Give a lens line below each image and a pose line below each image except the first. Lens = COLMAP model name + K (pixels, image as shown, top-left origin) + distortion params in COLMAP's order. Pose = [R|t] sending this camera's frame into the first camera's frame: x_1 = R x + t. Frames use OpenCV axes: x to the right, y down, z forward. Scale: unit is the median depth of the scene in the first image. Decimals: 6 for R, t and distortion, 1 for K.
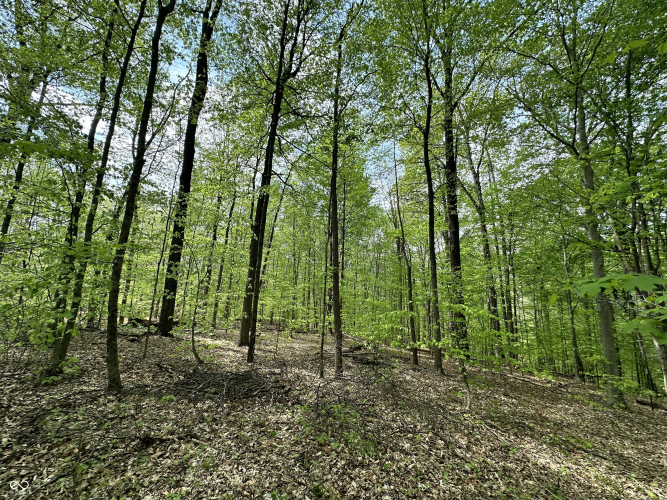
lens RADIAL K [[271.2, 0, 333.0], [0, 271.2, 249.9], [0, 0, 1]] dist [0.000118, 0.000422]
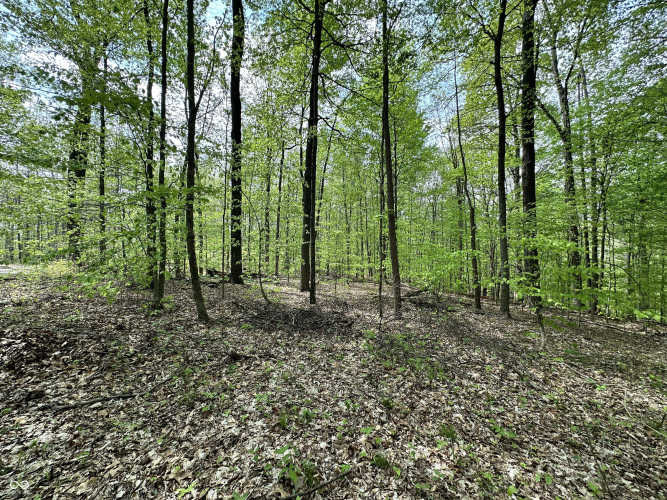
lens RADIAL K [[271.2, 0, 331.8], [0, 271.2, 250.1], [0, 0, 1]] dist [0.000118, 0.000422]
pose [[0.979782, -0.036685, -0.196675, -0.013441], [0.069722, 0.984029, 0.163786, 0.037275], [0.187525, -0.174187, 0.966692, 0.015053]]
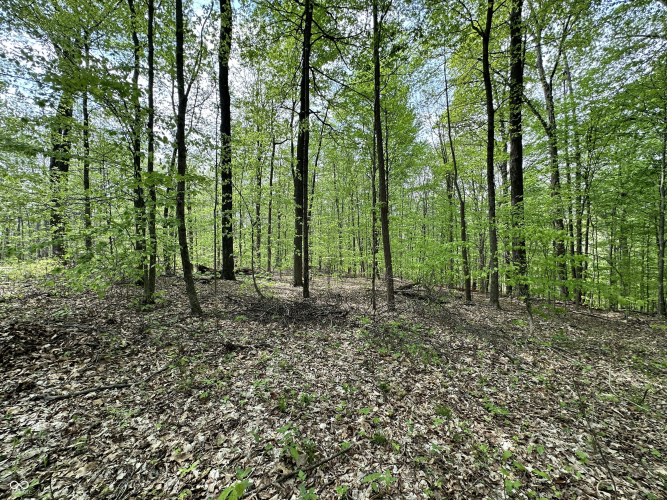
lens RADIAL K [[271.2, 0, 332.3], [0, 271.2, 249.7], [0, 0, 1]] dist [0.000118, 0.000422]
pose [[0.985143, -0.045703, -0.165546, -0.018913], [0.075276, 0.981320, 0.177041, 0.049573], [0.154362, -0.186873, 0.970181, 0.010258]]
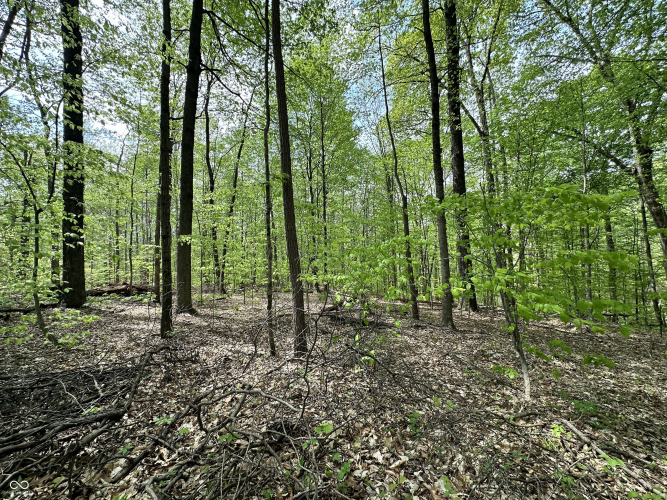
lens RADIAL K [[271.2, 0, 333.2], [0, 271.2, 249.2], [0, 0, 1]] dist [0.000118, 0.000422]
pose [[0.997476, -0.064389, 0.029937, 0.092710], [0.059371, 0.987531, 0.145800, 0.158306], [-0.038952, -0.143655, 0.988861, 0.438897]]
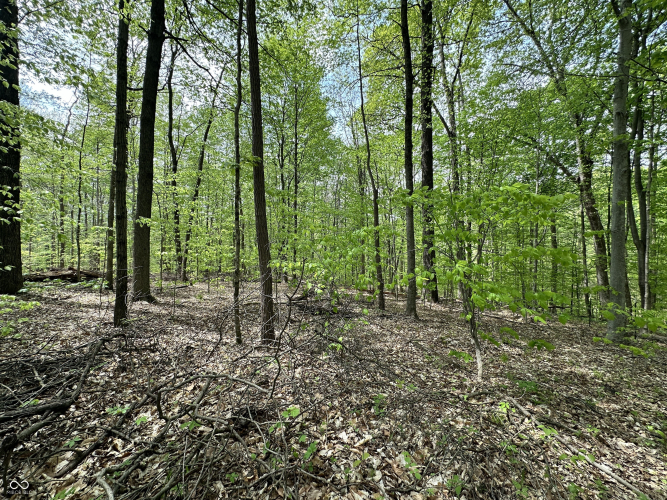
lens RADIAL K [[271.2, 0, 334.3], [0, 271.2, 249.2], [0, 0, 1]] dist [0.000118, 0.000422]
pose [[0.989087, -0.033092, 0.143565, 0.089285], [0.006640, 0.983471, 0.180944, 0.164465], [-0.147180, -0.178016, 0.972959, 0.439315]]
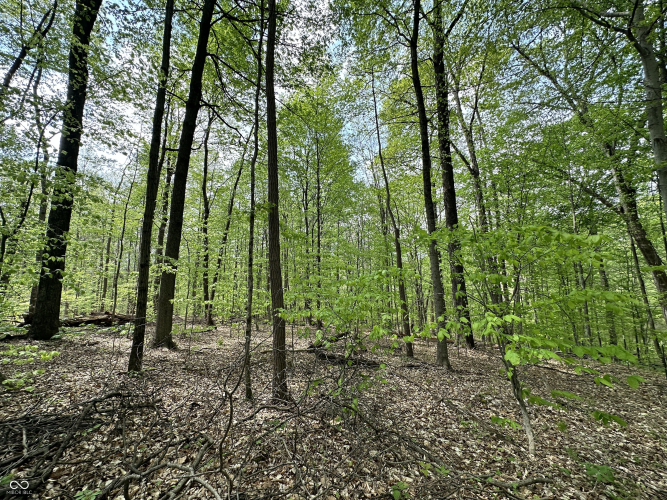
lens RADIAL K [[271.2, 0, 333.3], [0, 271.2, 248.6], [0, 0, 1]] dist [0.000118, 0.000422]
pose [[0.997905, -0.041072, 0.049990, 0.117228], [0.039505, 0.998709, 0.031926, 0.158828], [-0.051237, -0.029884, 0.998239, 0.467042]]
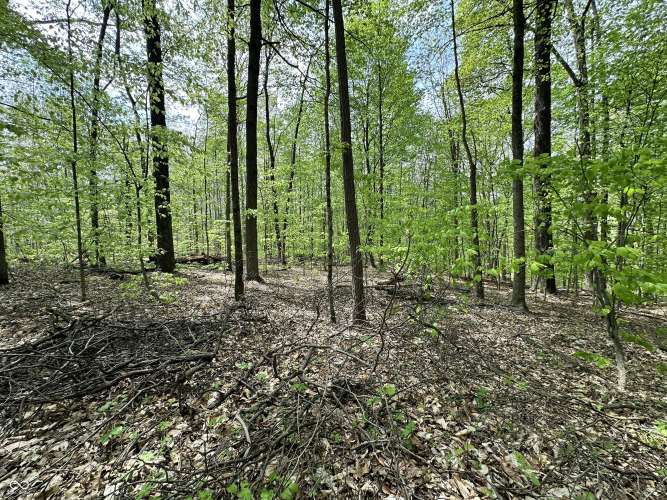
lens RADIAL K [[271.2, 0, 331.7], [0, 271.2, 249.4], [0, 0, 1]] dist [0.000118, 0.000422]
pose [[0.982402, -0.047759, -0.180569, 0.081147], [0.087503, 0.971785, 0.219039, 0.167493], [0.165013, -0.230984, 0.958862, 0.437545]]
